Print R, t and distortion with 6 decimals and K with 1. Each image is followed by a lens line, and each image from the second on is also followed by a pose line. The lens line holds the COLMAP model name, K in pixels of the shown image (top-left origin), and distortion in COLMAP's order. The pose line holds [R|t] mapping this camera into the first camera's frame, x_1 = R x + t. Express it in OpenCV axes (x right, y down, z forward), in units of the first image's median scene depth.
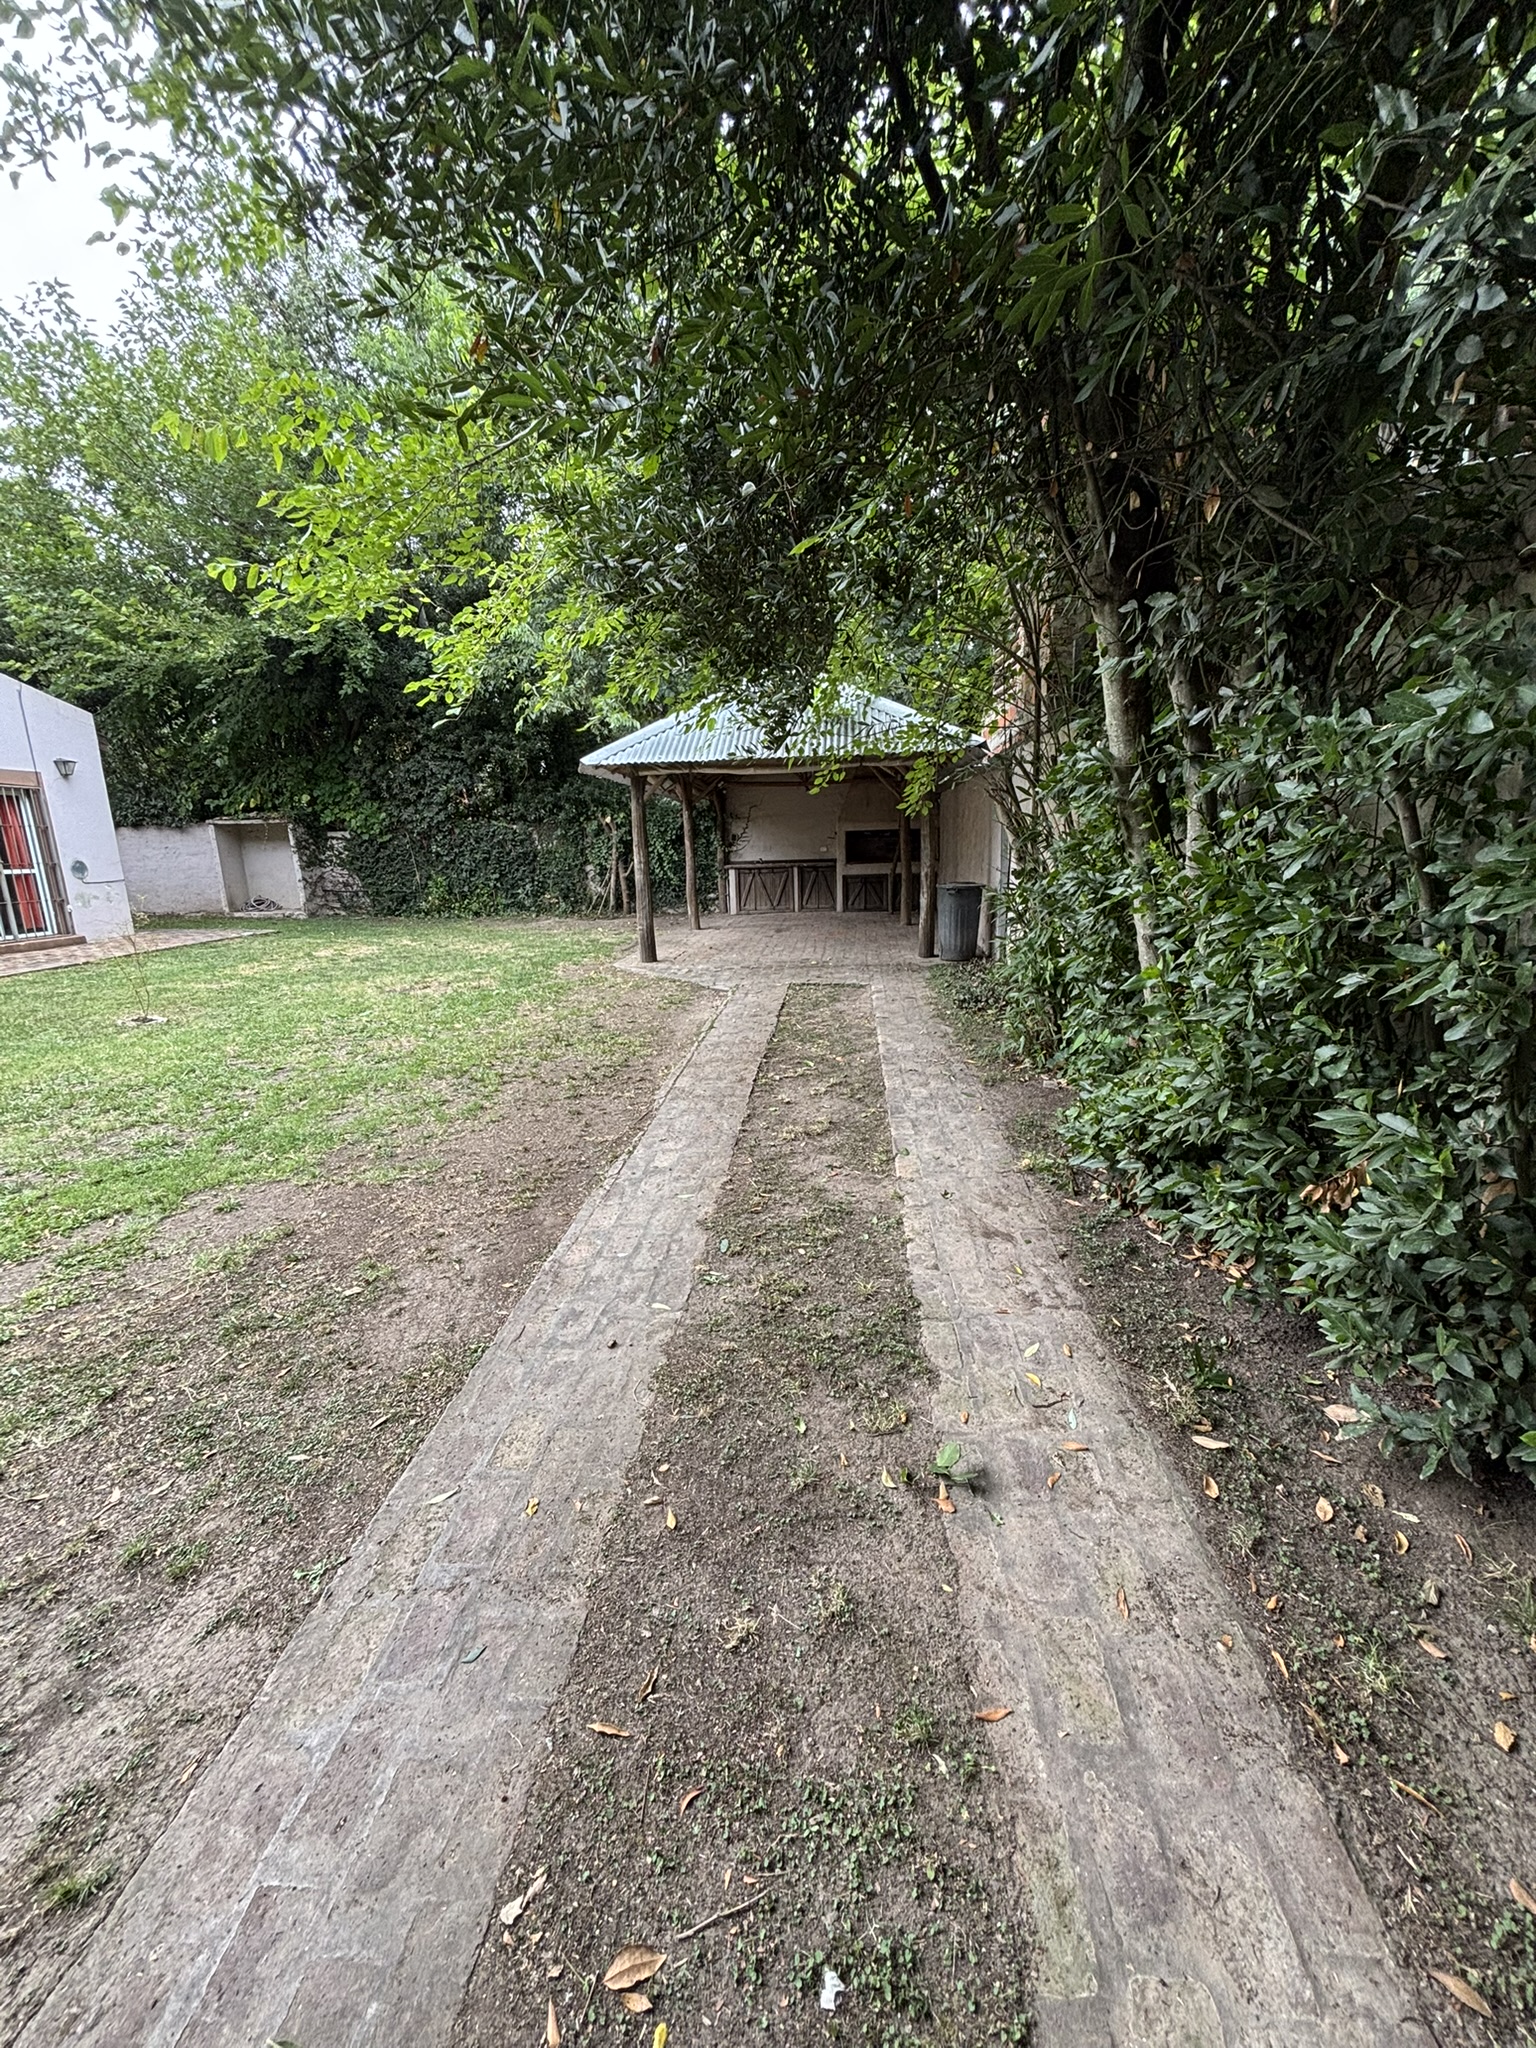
lens RADIAL K [[820.1, 0, 764.5], [0, 820.1, 1015.3], [0, 0, 1]] dist [0.009995, -0.001212]
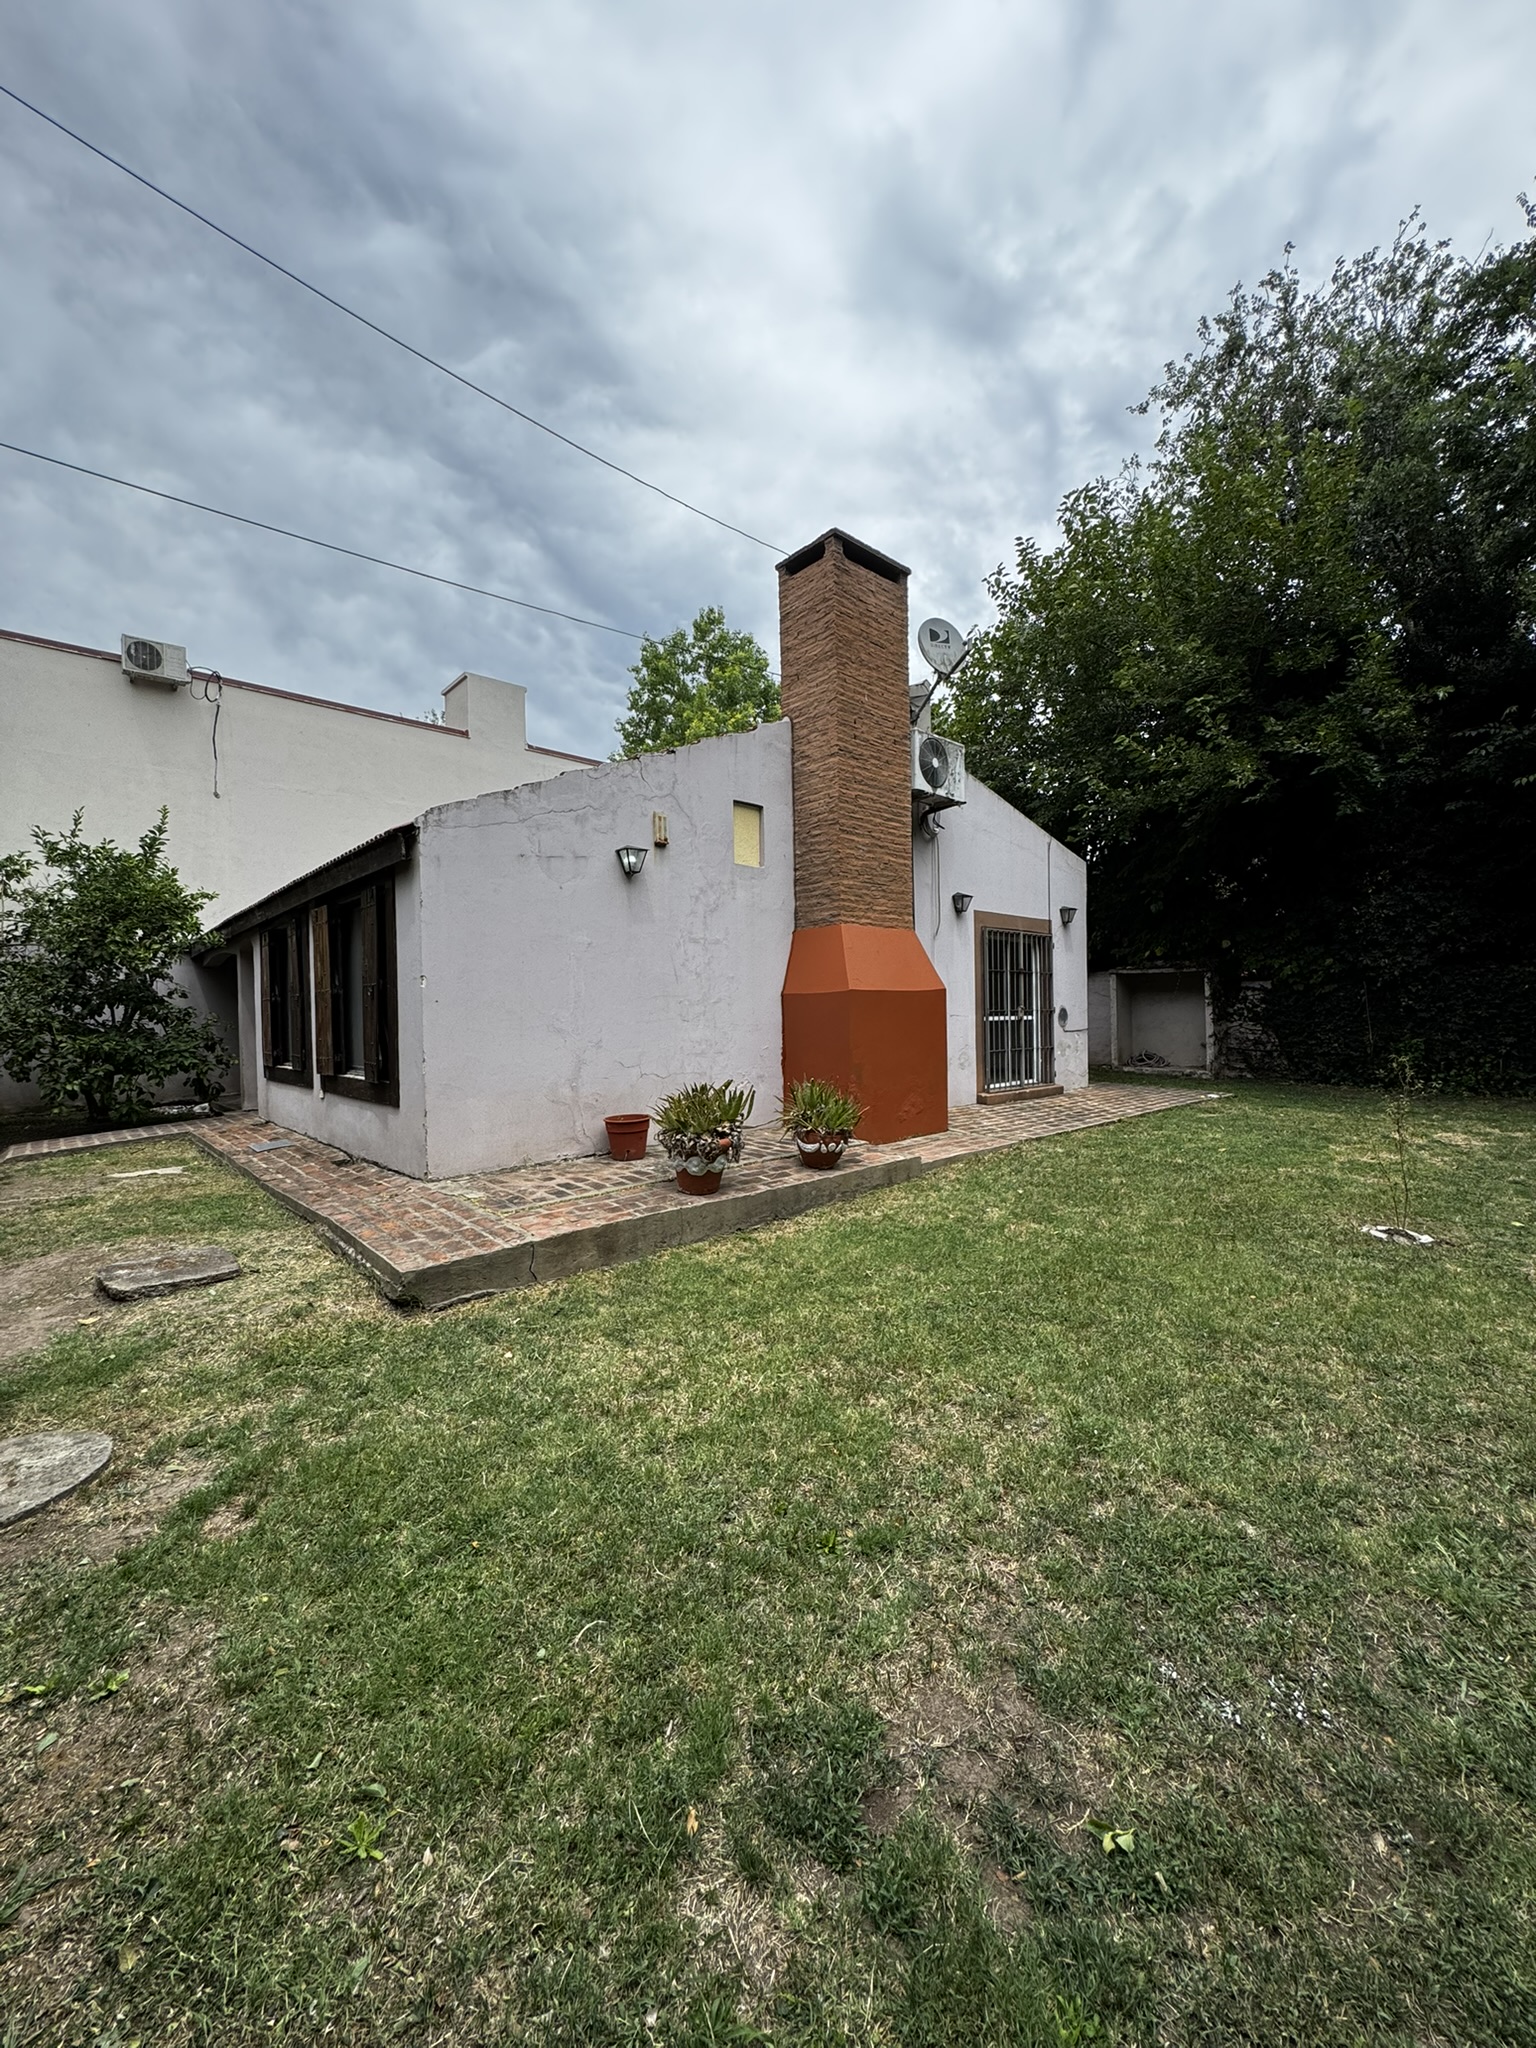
lens RADIAL K [[823.0, 0, 769.2], [0, 823.0, 1022.8], [0, 0, 1]] dist [0.002544, 0.000081]
pose [[0.737276, 0.031058, -0.674877, -0.321222], [-0.151358, 0.981144, -0.120200, -0.001670], [0.658418, 0.190769, 0.728075, 0.055264]]
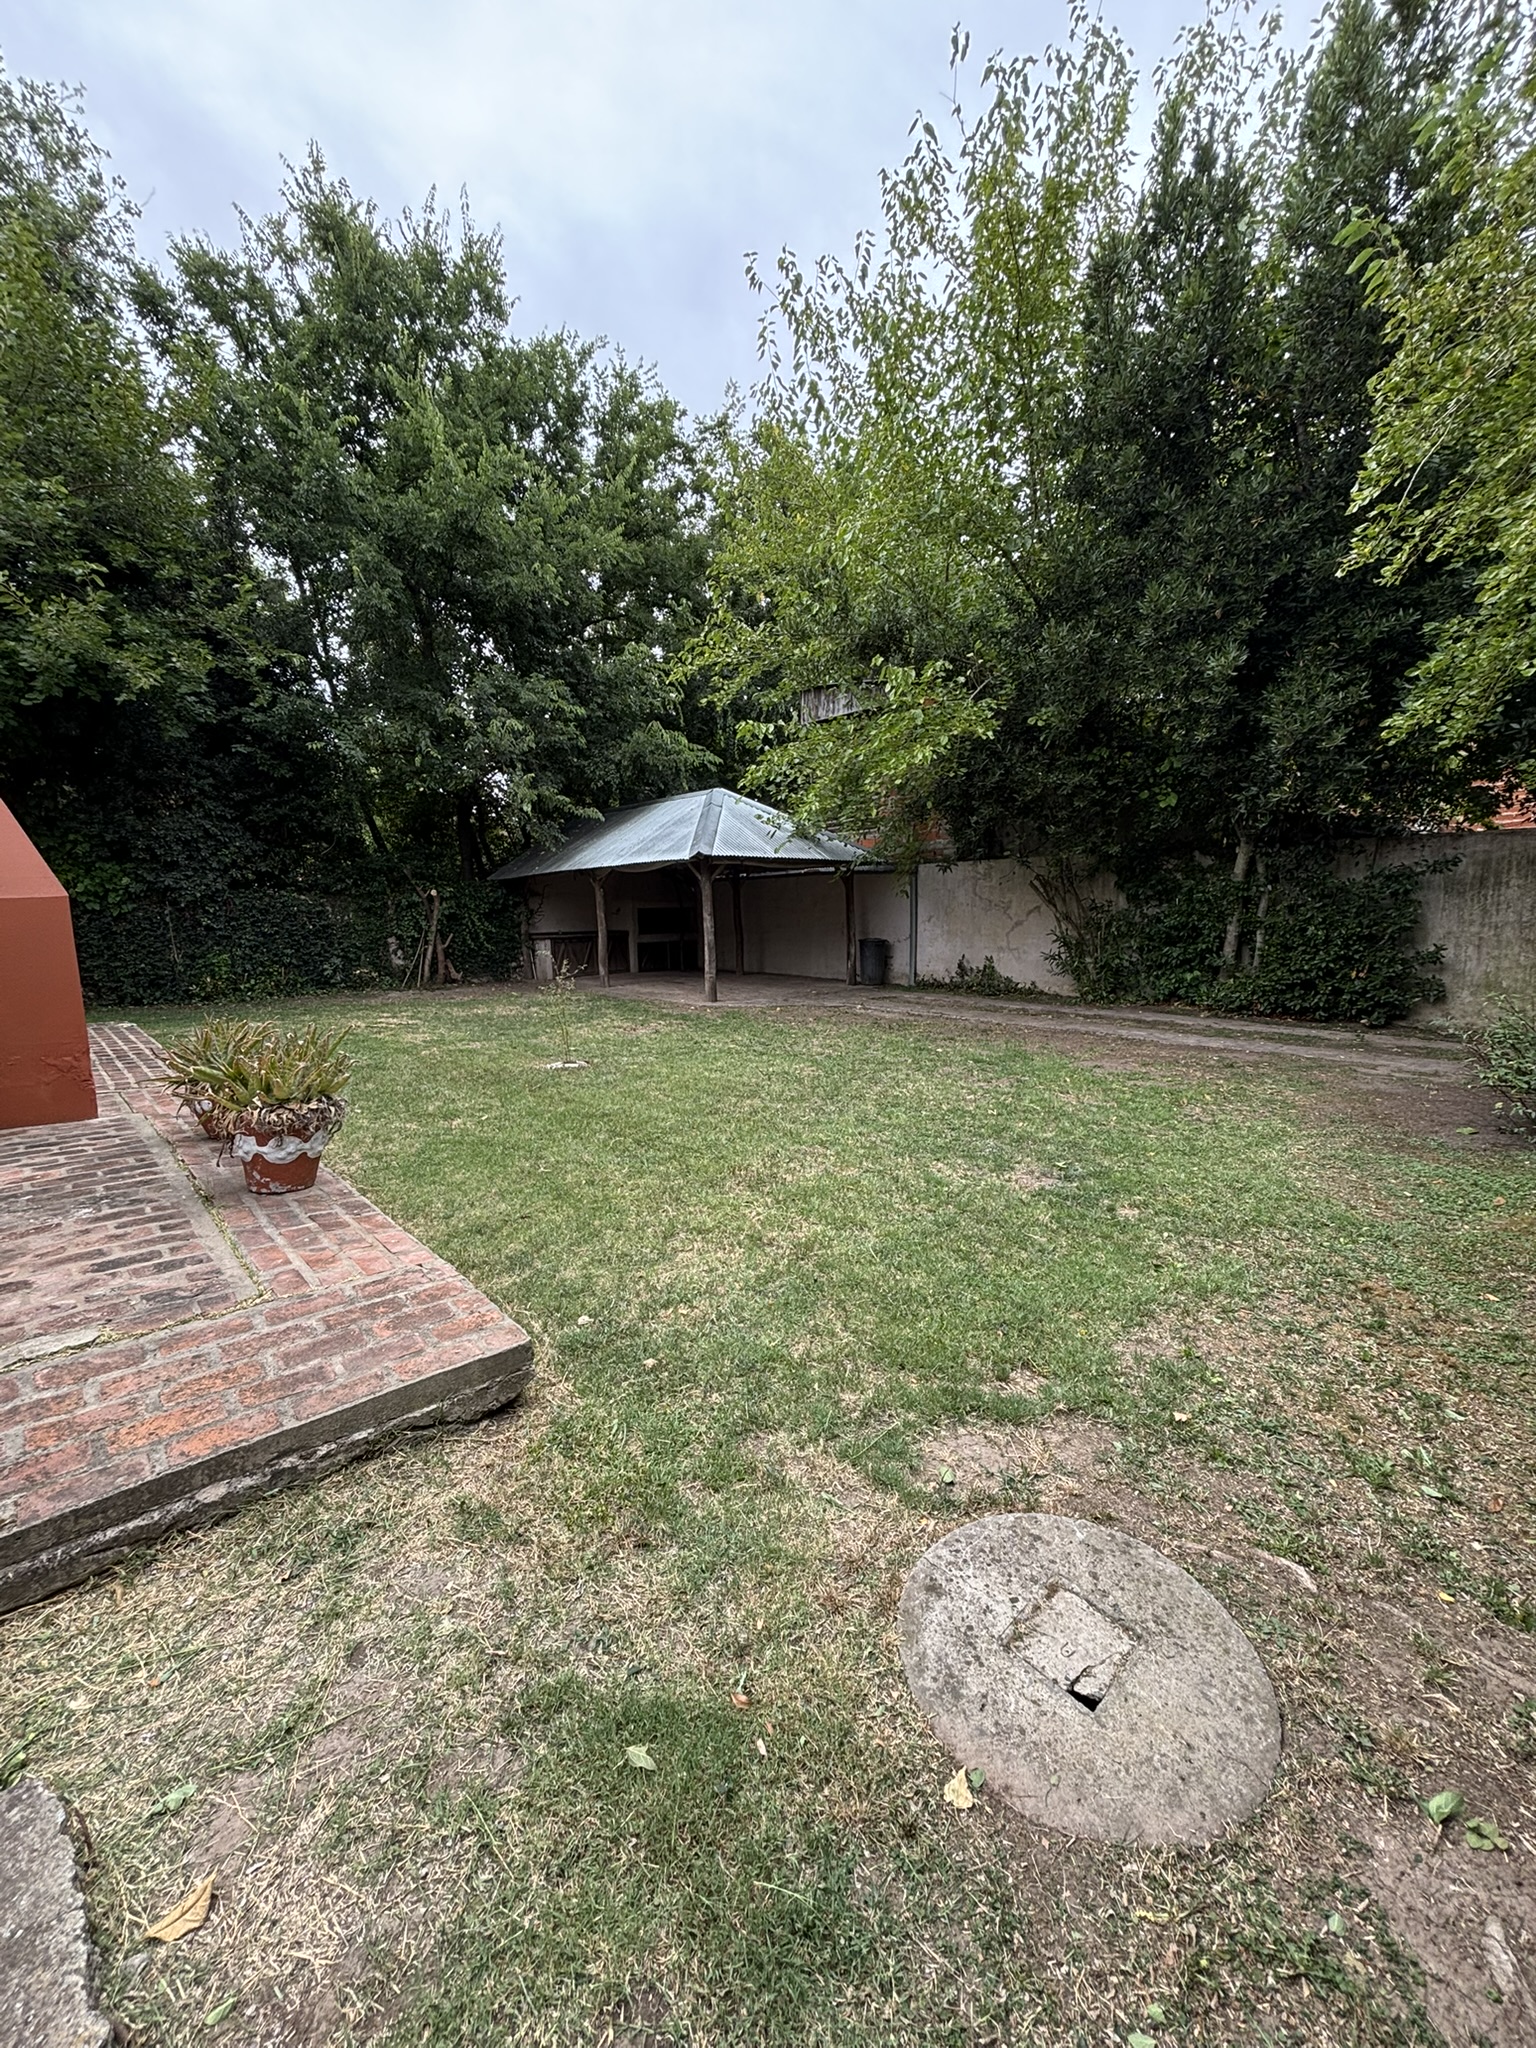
lens RADIAL K [[820.1, 0, 762.6], [0, 820.1, 1026.0], [0, 0, 1]] dist [0.009995, -0.001212]
pose [[0.670731, -0.087630, 0.736506, -0.651557], [0.156084, 0.987436, -0.024658, 0.012252], [-0.725092, 0.131496, 0.675981, 0.035039]]
